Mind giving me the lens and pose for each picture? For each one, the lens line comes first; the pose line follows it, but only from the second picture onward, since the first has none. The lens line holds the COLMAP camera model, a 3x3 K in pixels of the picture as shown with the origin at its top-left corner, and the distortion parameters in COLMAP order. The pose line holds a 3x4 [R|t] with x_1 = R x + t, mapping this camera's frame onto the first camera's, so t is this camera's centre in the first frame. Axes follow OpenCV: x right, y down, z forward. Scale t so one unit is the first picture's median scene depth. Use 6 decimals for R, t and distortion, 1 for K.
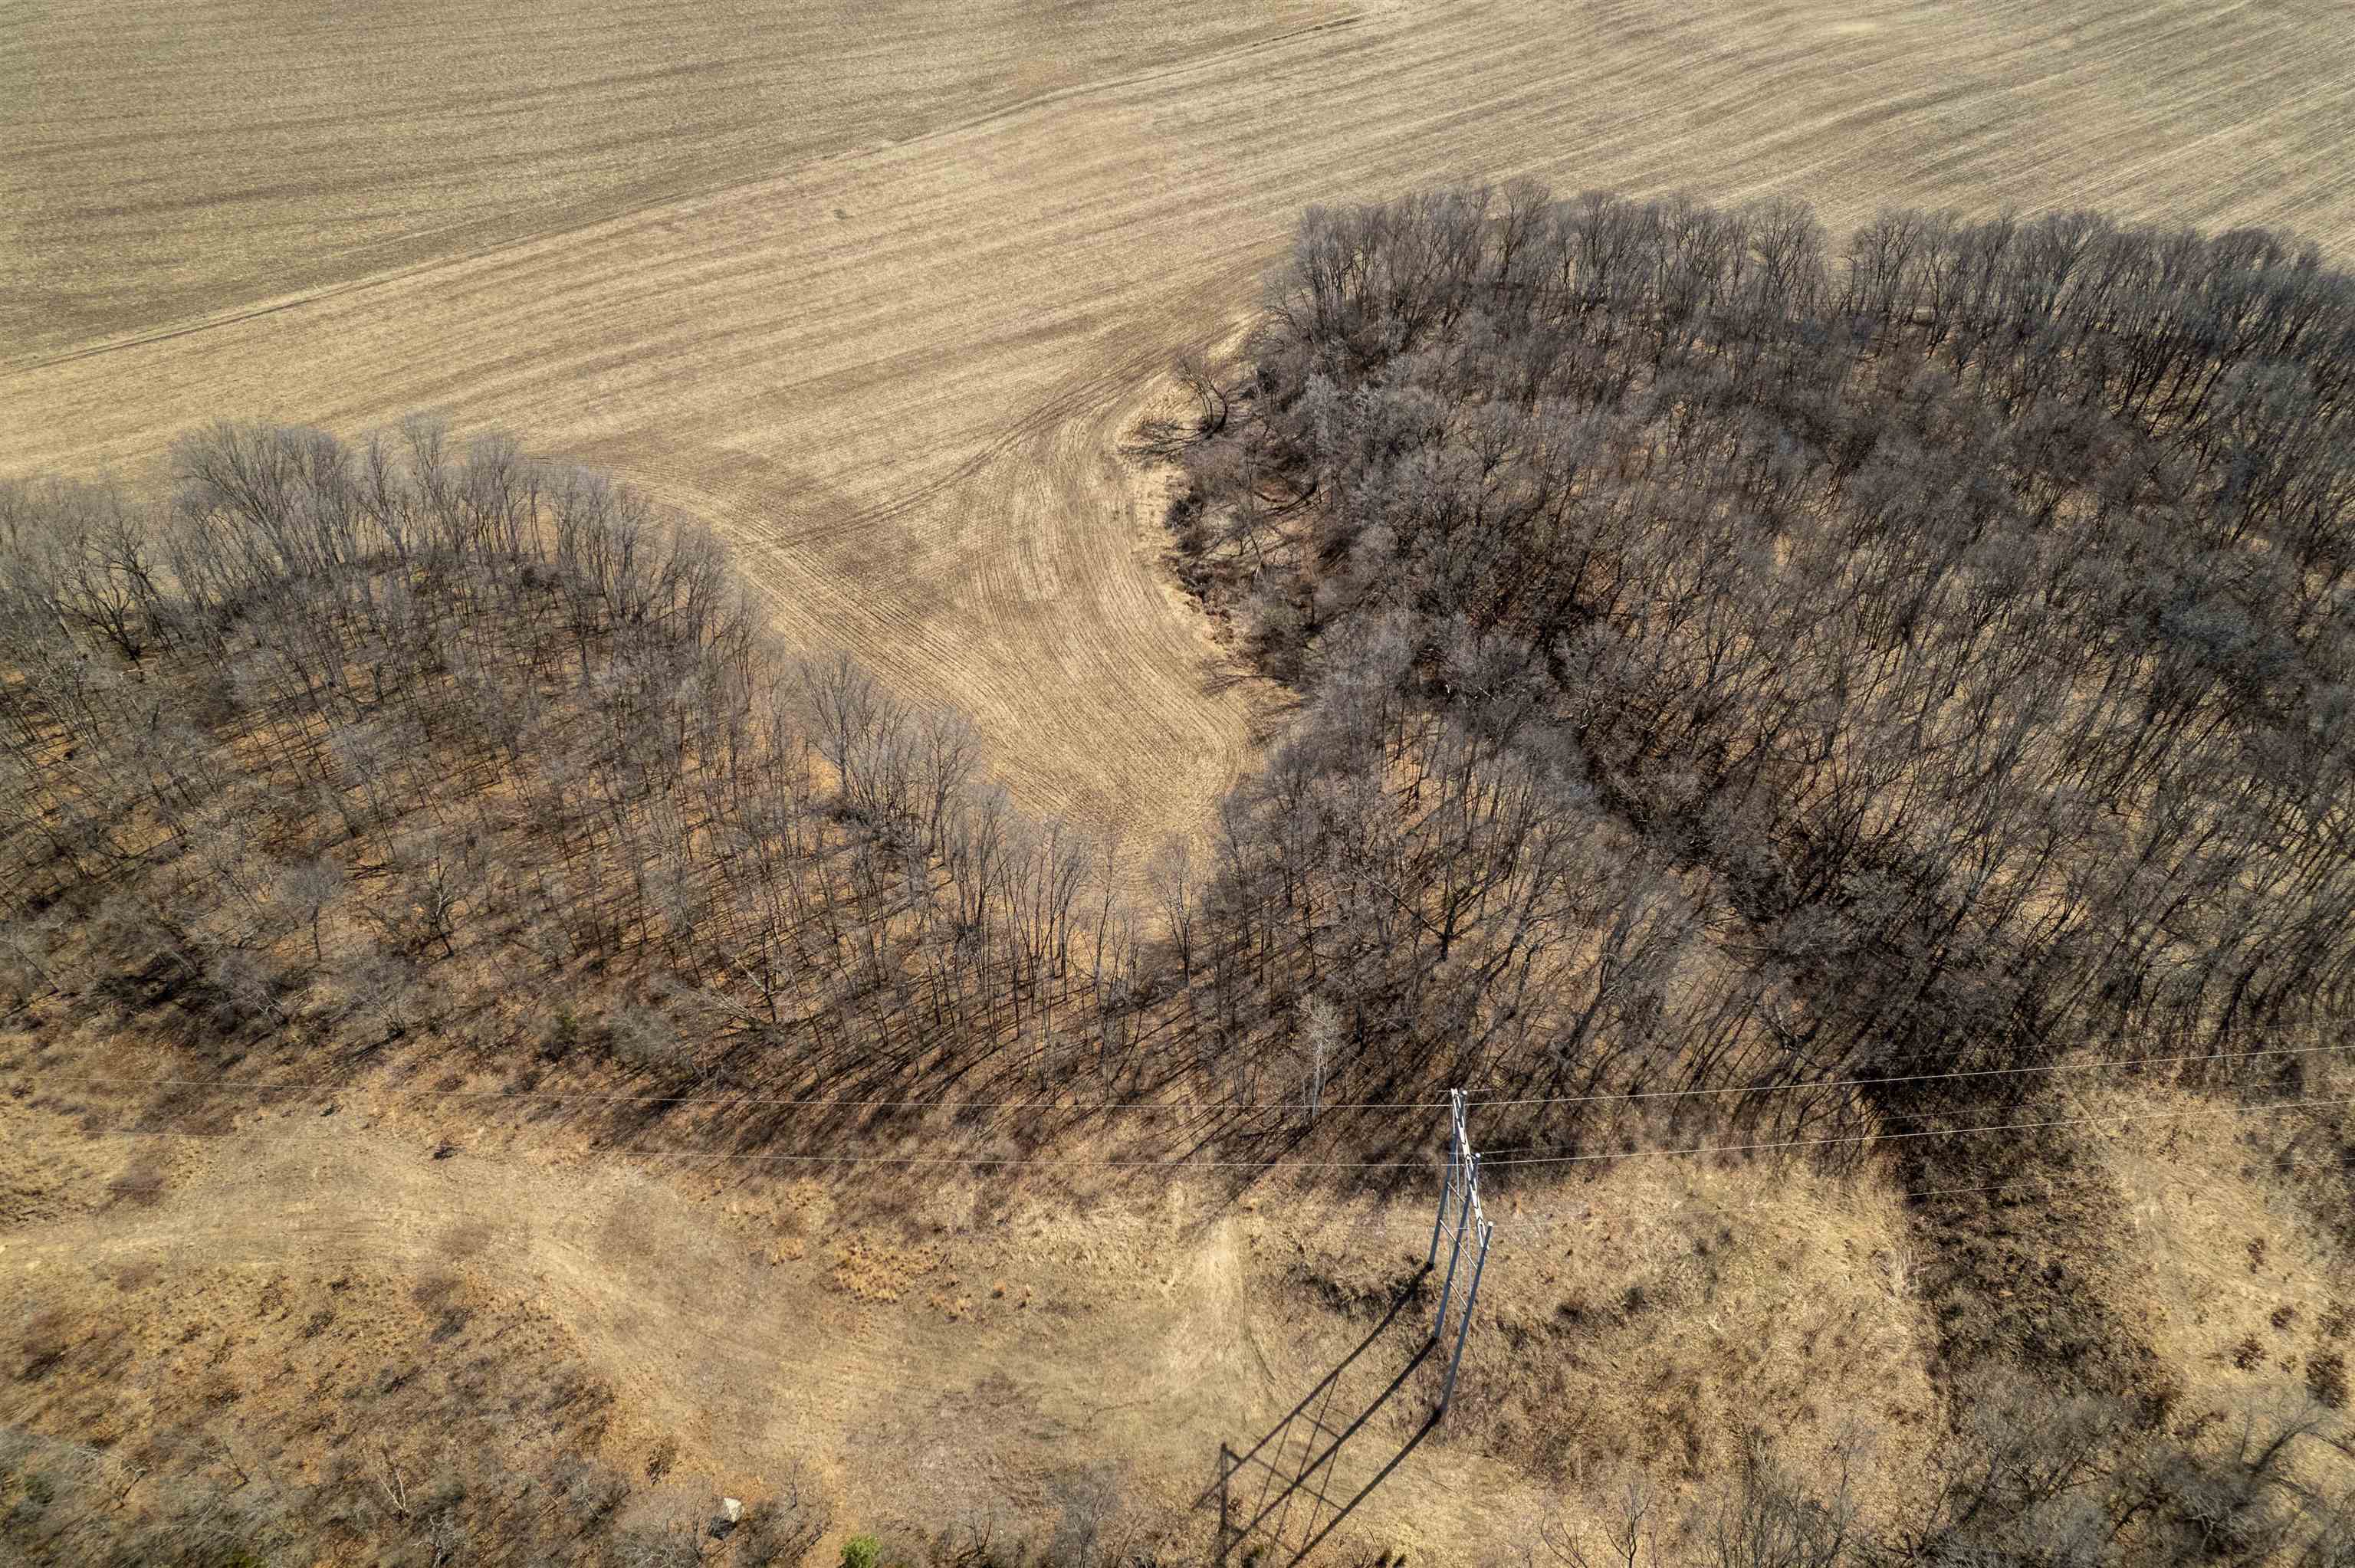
lens RADIAL K [[1506.2, 0, 1203.6], [0, 1506.2, 792.0], [0, 0, 1]] dist [-0.075919, 0.066742]
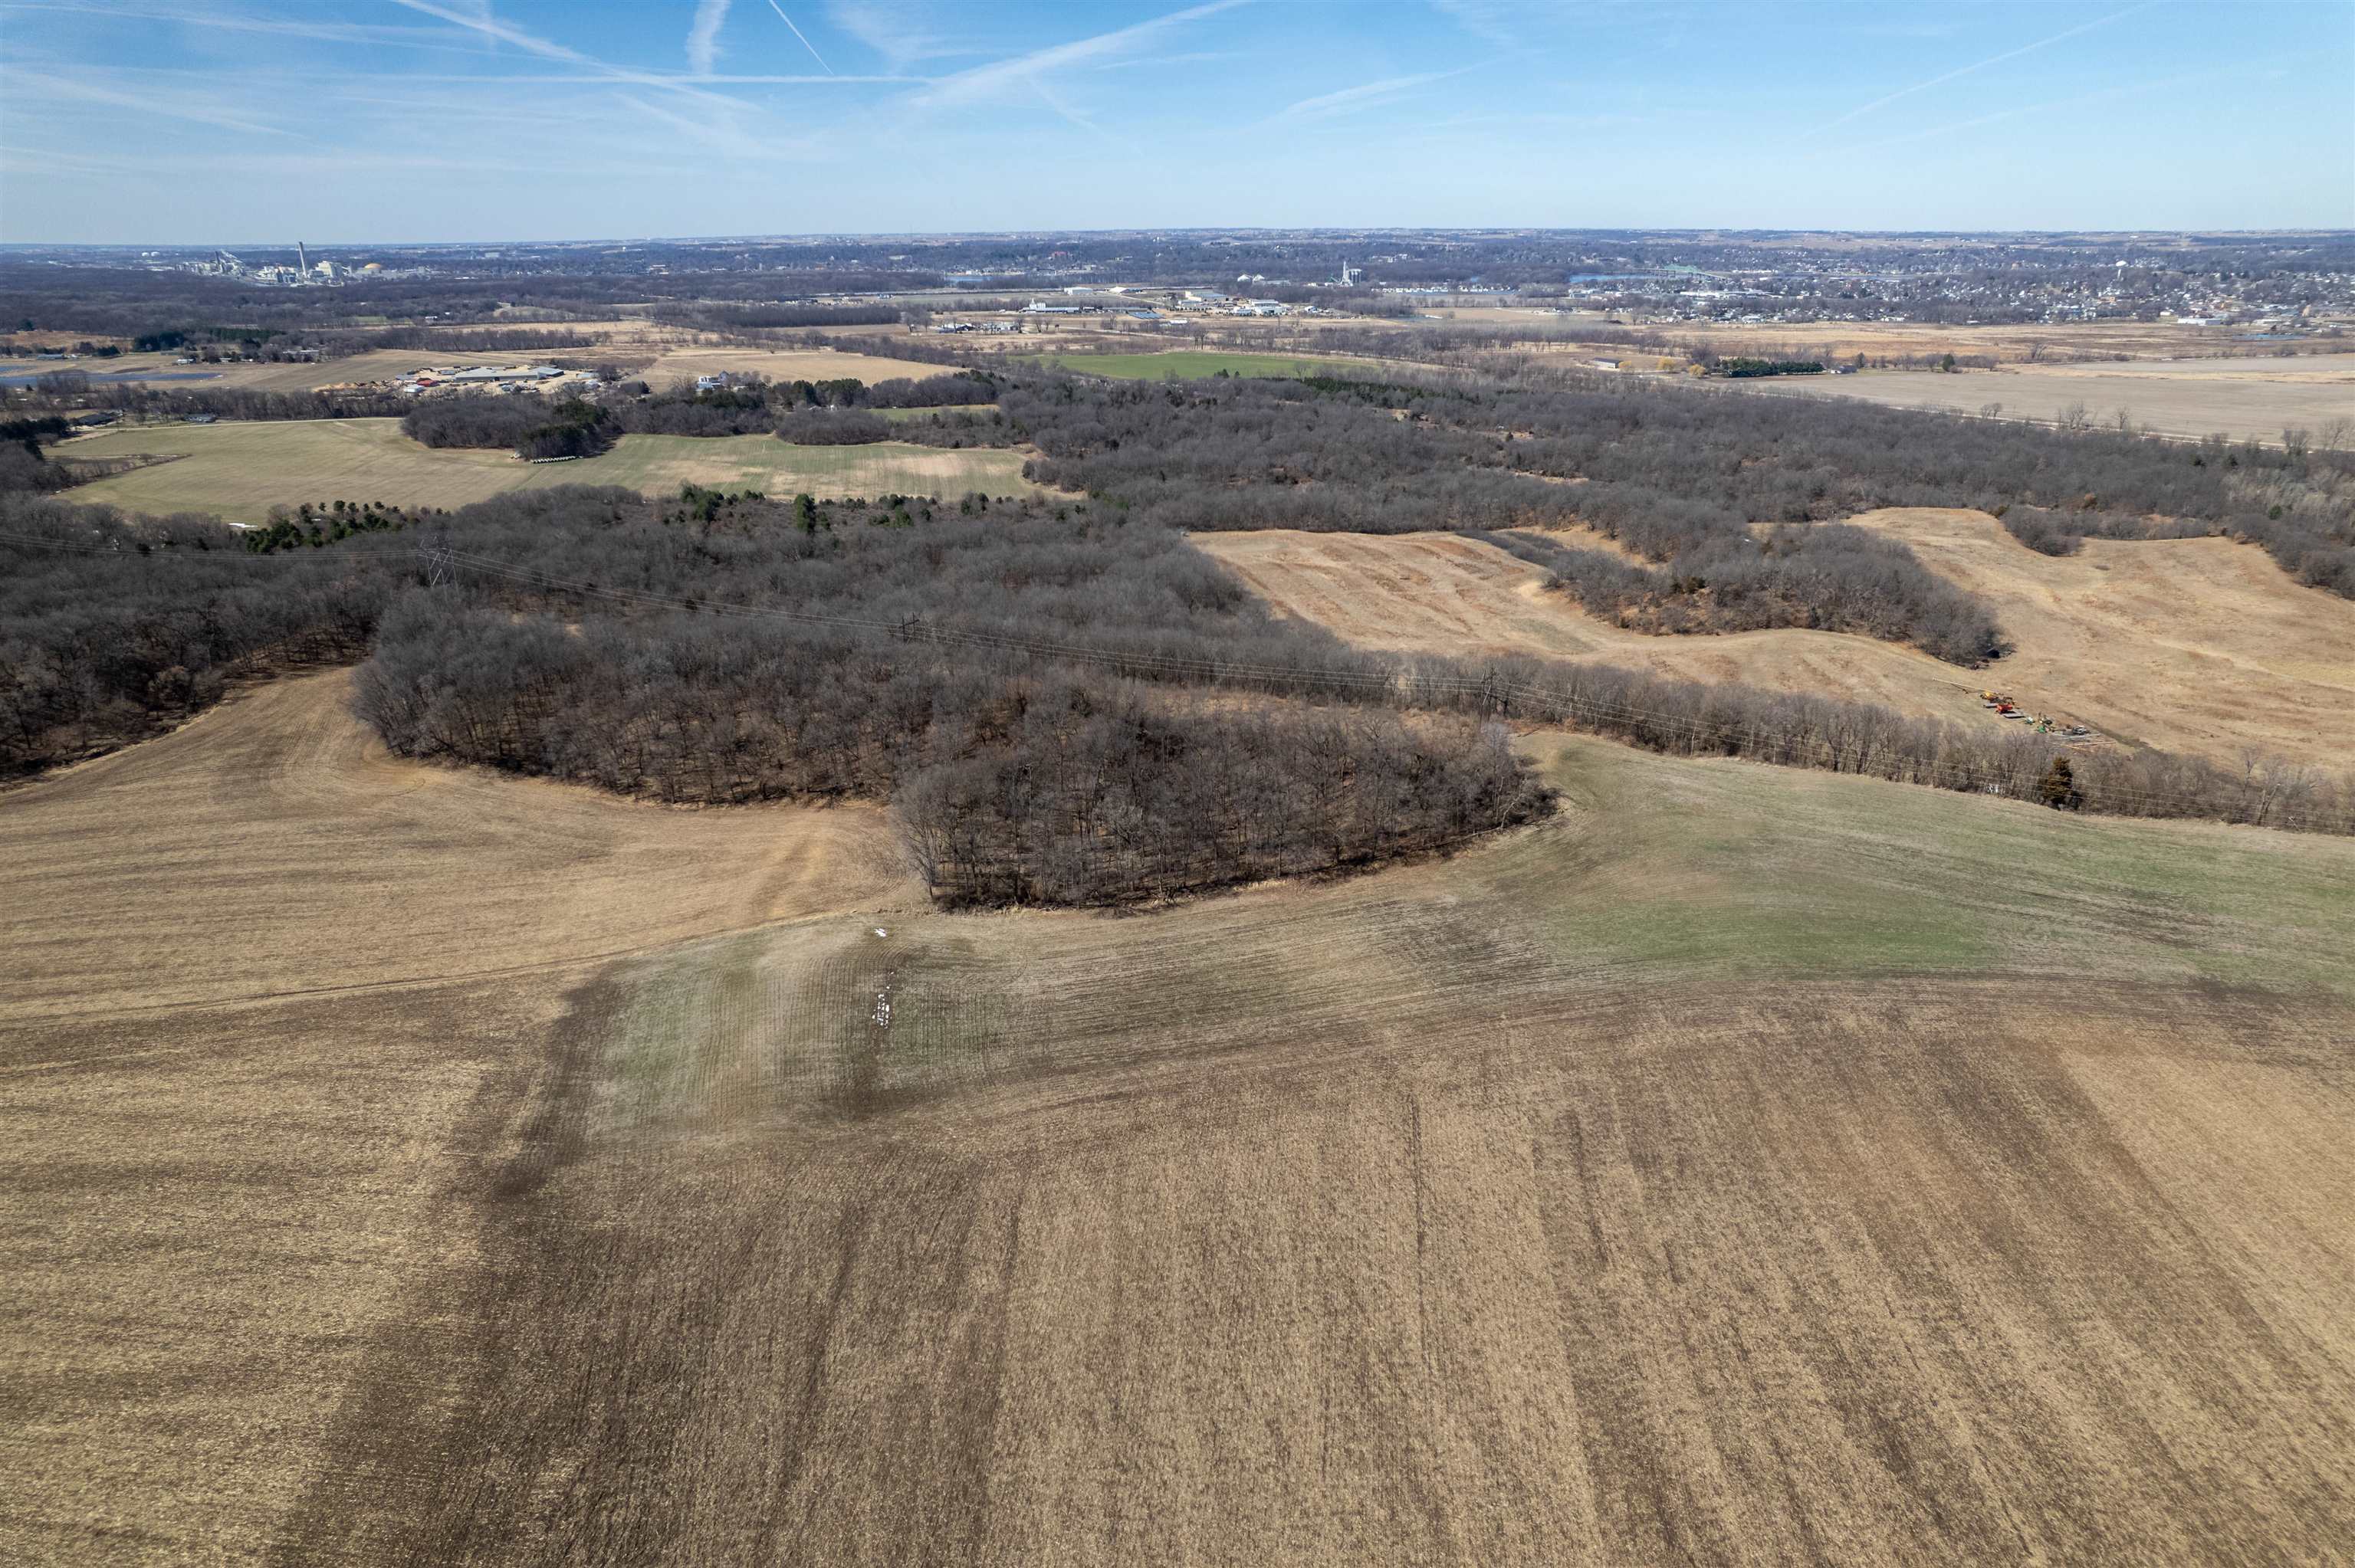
lens RADIAL K [[1506.2, 0, 1188.3], [0, 1506.2, 806.3], [0, 0, 1]] dist [-0.075919, 0.066742]
pose [[-0.913900, -0.144598, 0.379314, -1.792659], [0.278685, 0.455935, 0.845256, -1.227500], [-0.295164, 0.878188, -0.376382, 1.278284]]
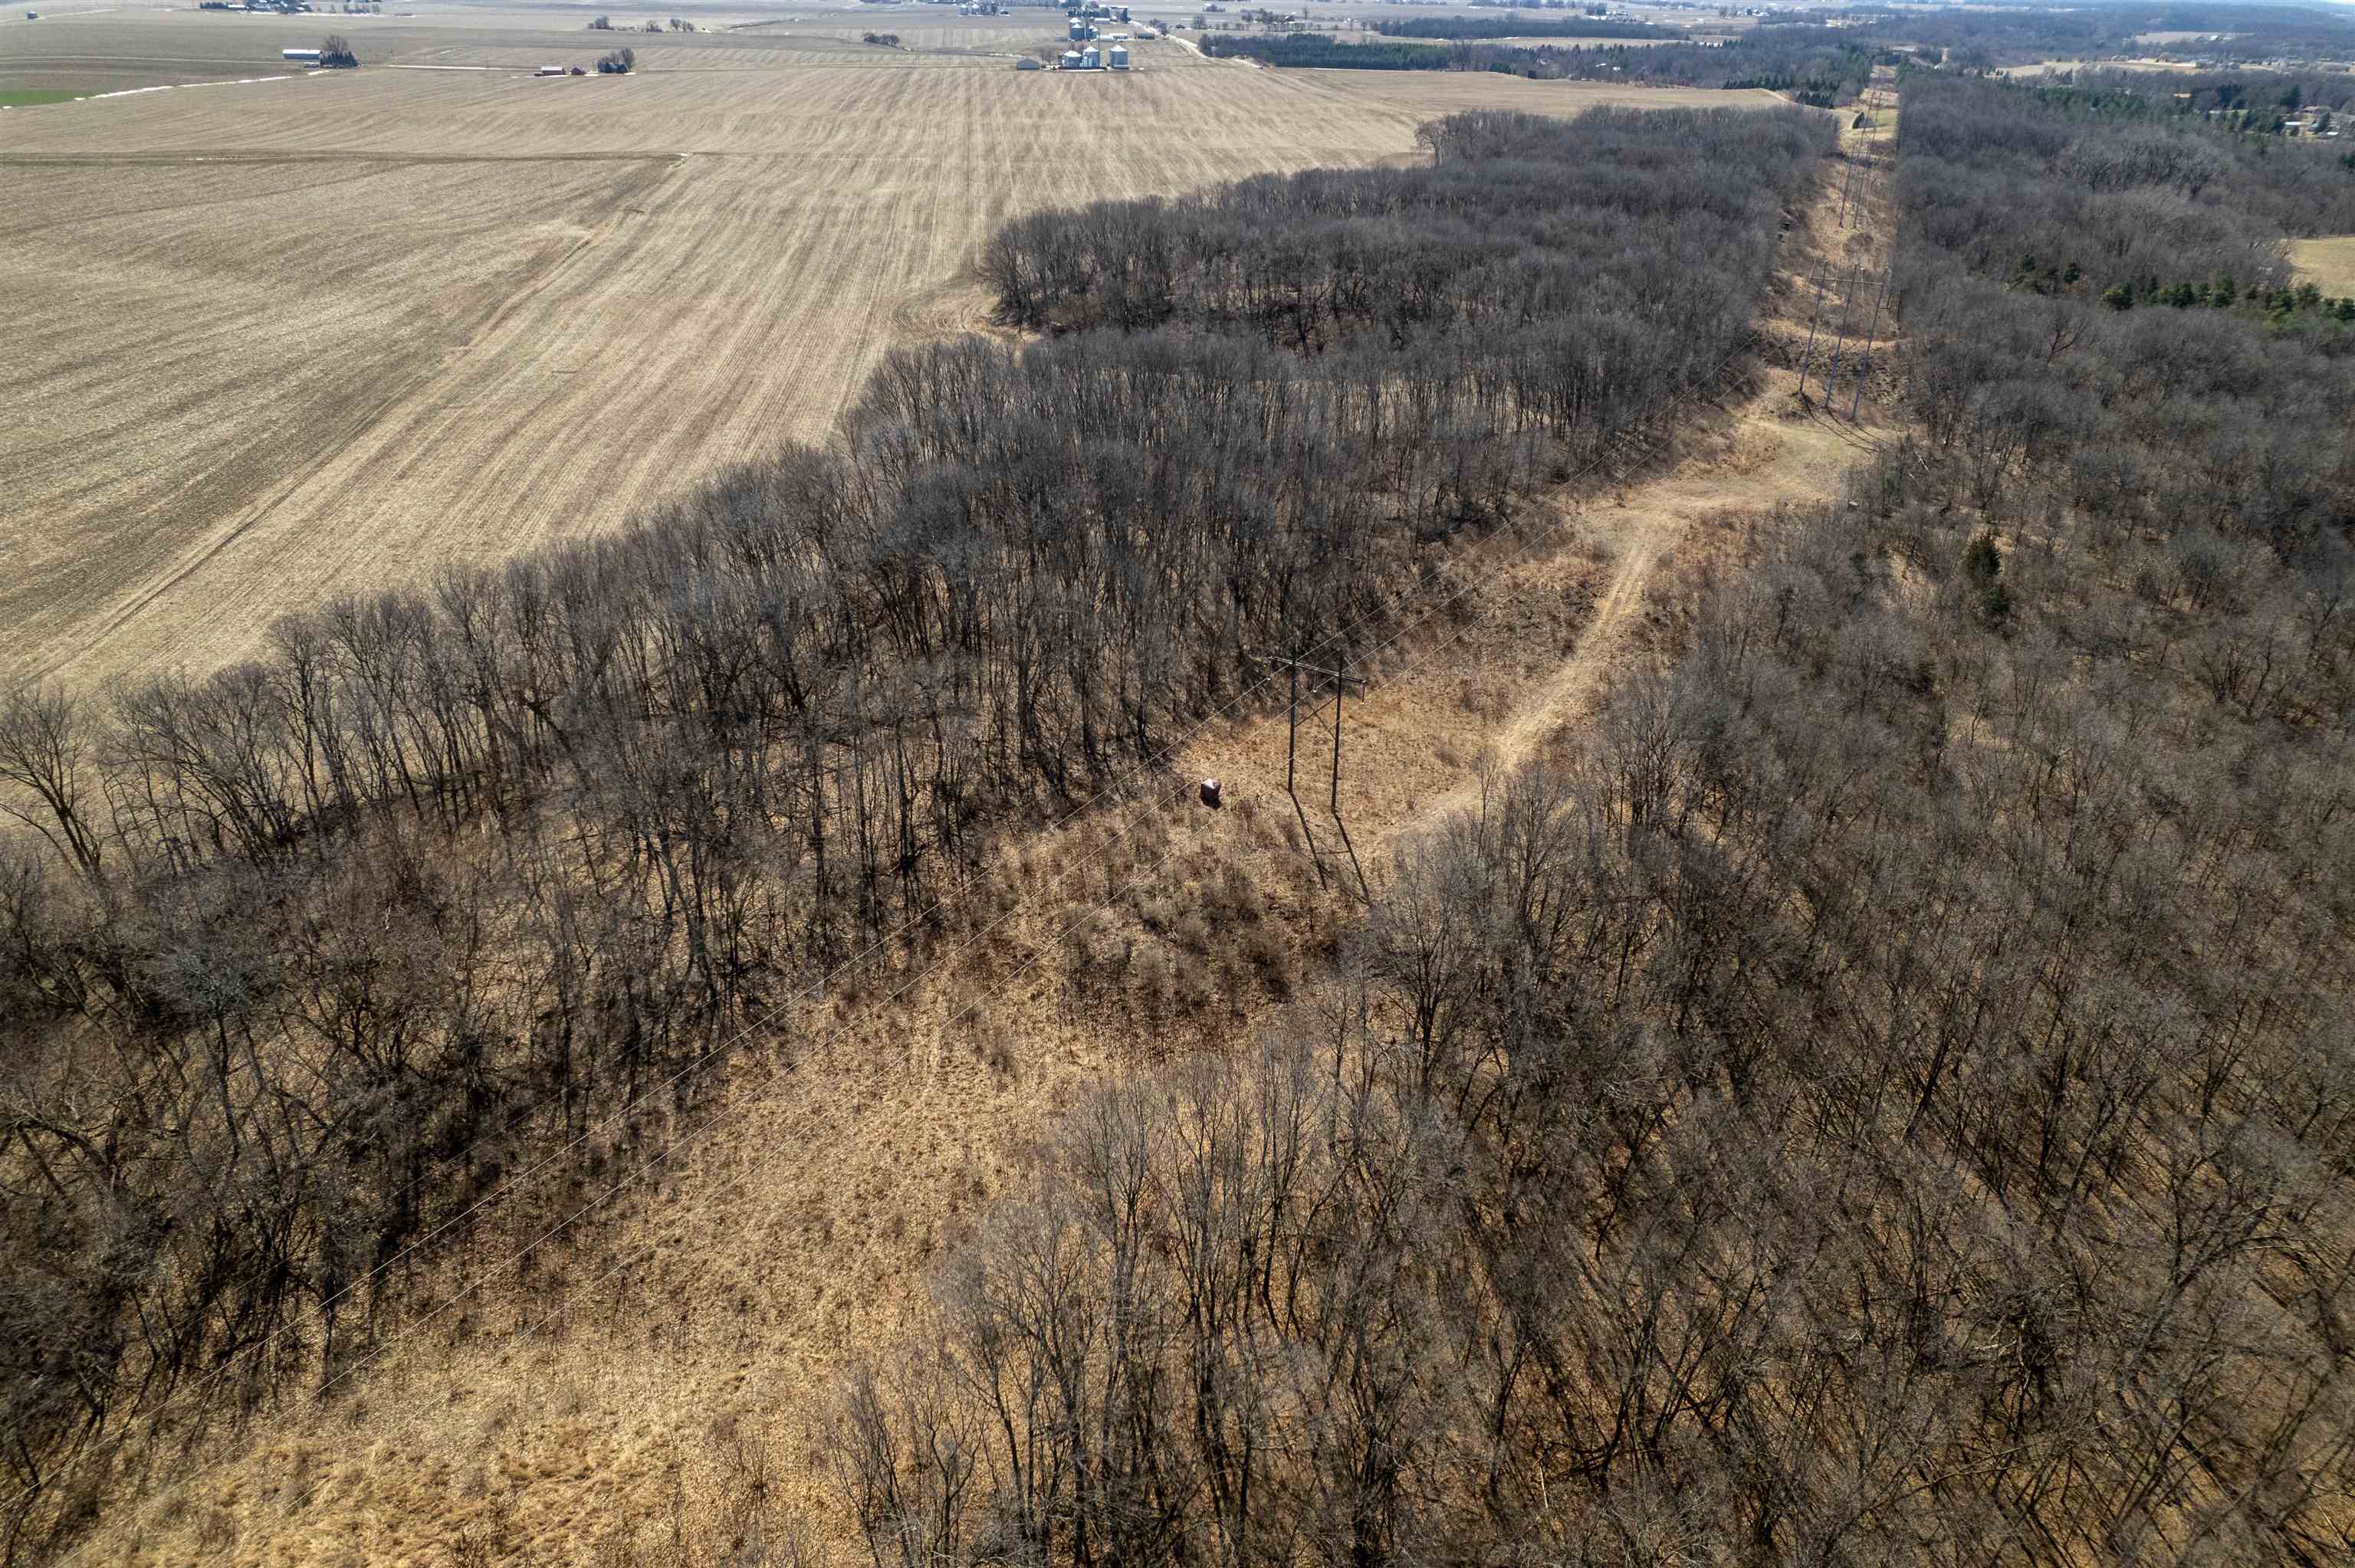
lens RADIAL K [[1506.2, 0, 1189.0], [0, 1506.2, 784.1], [0, 0, 1]] dist [-0.075919, 0.066742]
pose [[0.498607, -0.412225, 0.762536, -1.249093], [0.583289, 0.810288, 0.056639, 0.066618], [-0.641222, 0.416538, 0.644461, 0.197379]]
